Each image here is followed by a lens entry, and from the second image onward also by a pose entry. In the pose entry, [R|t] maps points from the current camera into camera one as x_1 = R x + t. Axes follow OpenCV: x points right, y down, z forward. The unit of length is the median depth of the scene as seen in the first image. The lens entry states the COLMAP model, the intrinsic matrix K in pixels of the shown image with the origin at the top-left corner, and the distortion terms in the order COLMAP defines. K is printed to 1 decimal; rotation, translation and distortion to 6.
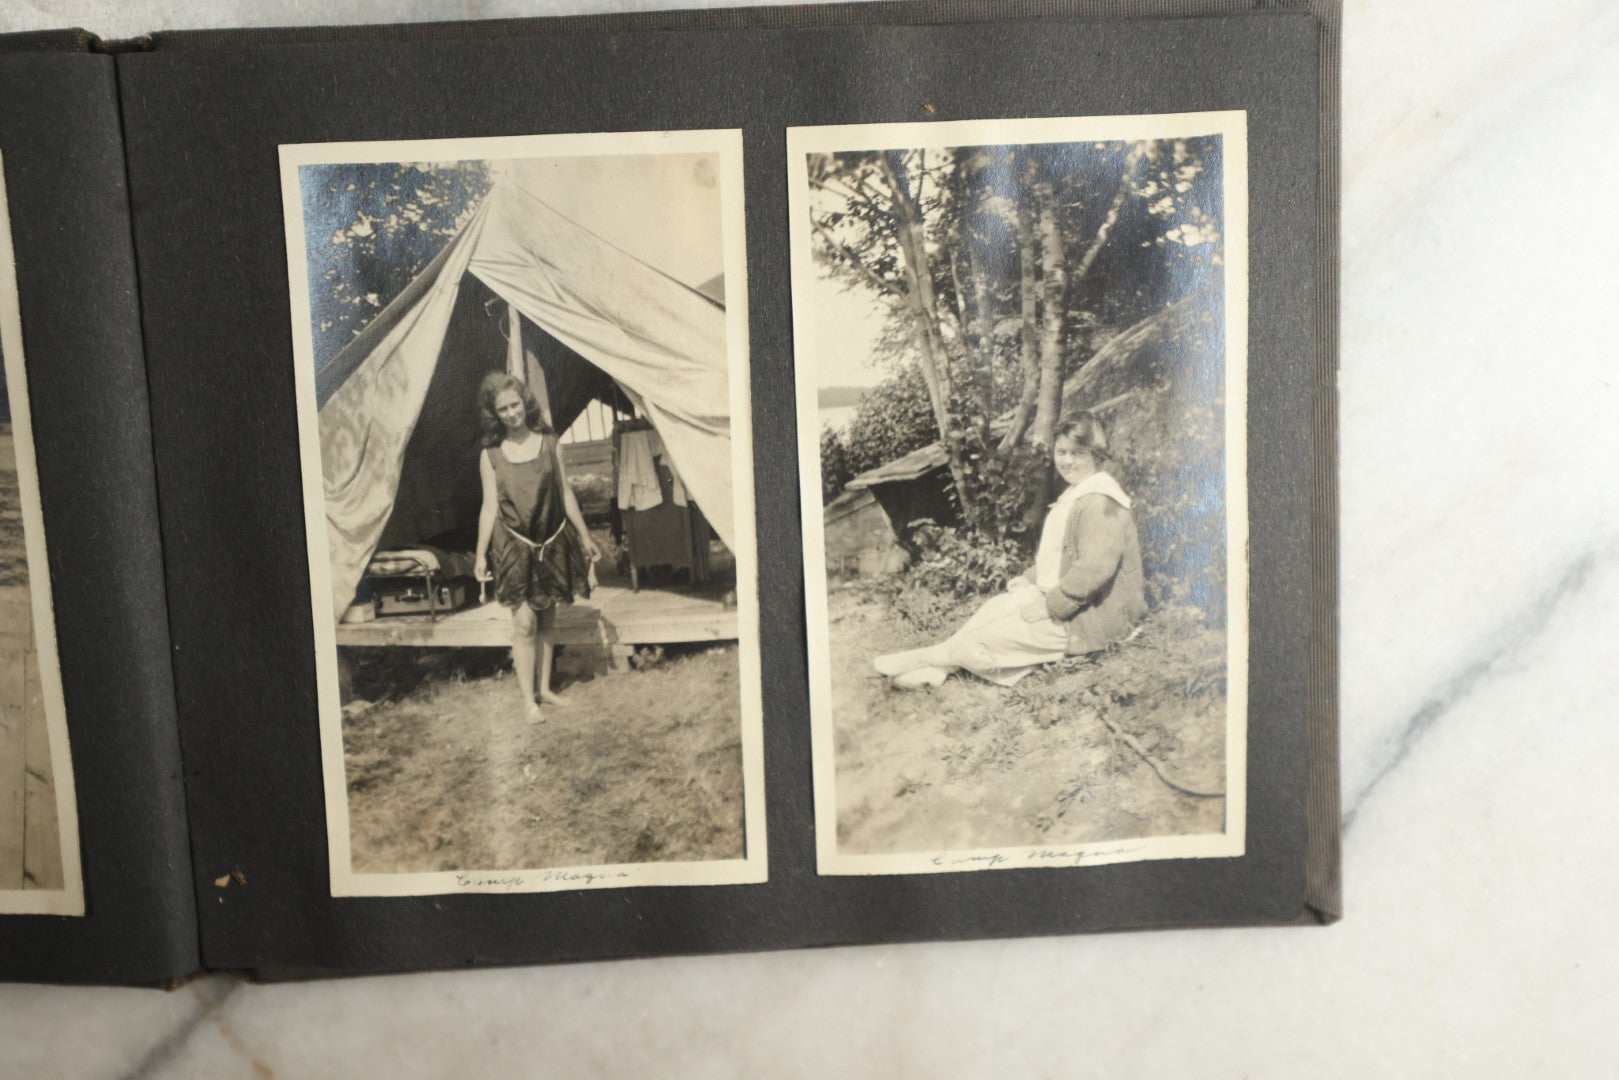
lens RADIAL K [[1843.0, 0, 839.9], [0, 1843.0, 572.5], [0, 0, 1]] dist [0.004943, 0.000000]
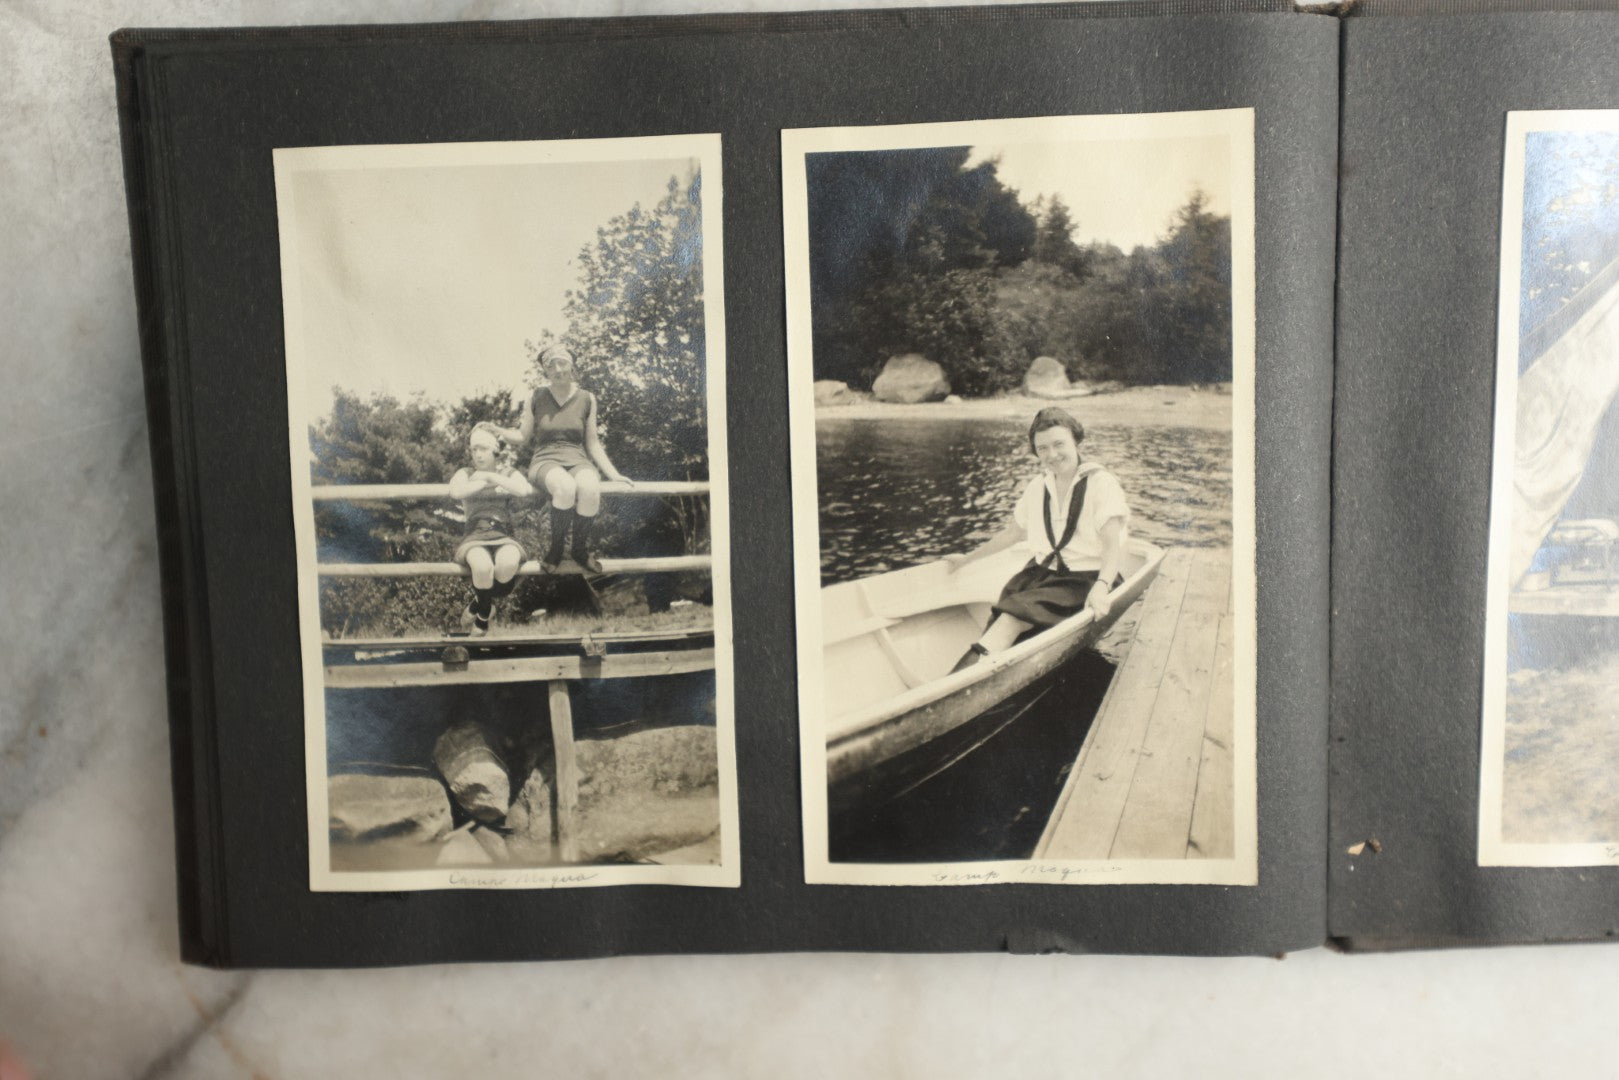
lens RADIAL K [[1843.0, 0, 795.2], [0, 1843.0, 549.0], [0, 0, 1]] dist [0.004943, 0.000000]
pose [[0.997598, 0.016027, 0.067386, -0.725403], [-0.014543, 0.999642, -0.022455, 0.032649], [-0.067722, 0.021421, 0.997474, 0.030584]]
